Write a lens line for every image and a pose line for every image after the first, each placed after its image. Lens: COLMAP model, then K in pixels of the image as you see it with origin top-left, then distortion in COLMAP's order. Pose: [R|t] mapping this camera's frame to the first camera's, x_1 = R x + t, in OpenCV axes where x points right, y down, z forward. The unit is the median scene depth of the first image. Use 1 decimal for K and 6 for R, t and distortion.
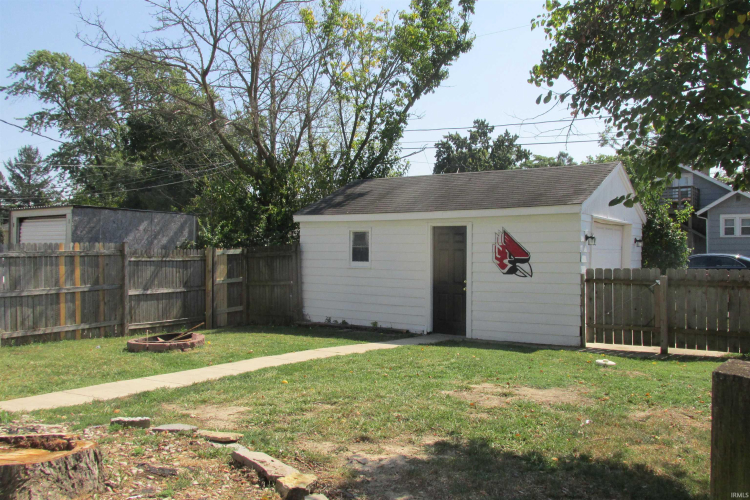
lens RADIAL K [[613.7, 0, 374.1], [0, 613.7, 250.4], [0, 0, 1]] dist [-0.025029, -0.019086]
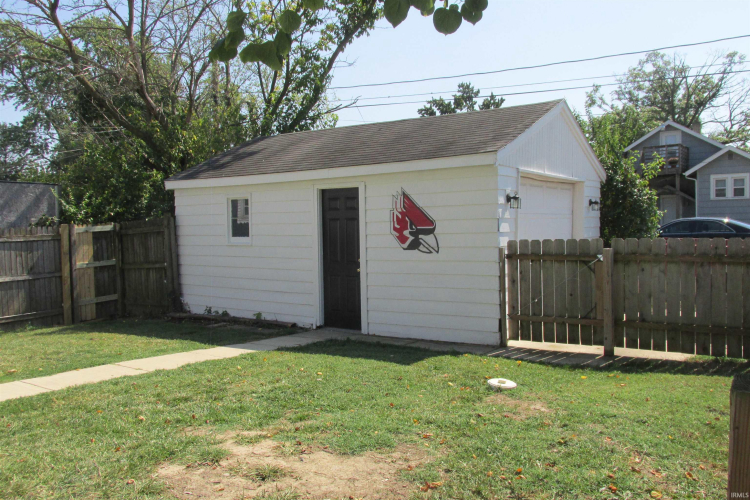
lens RADIAL K [[613.7, 0, 375.9], [0, 613.7, 251.3], [0, 0, 1]] dist [-0.025029, -0.019086]
pose [[0.999709, -0.023620, 0.004905, 0.139913], [0.023363, 0.998615, 0.047142, 0.003198], [-0.006011, -0.047013, 0.998876, 0.198114]]
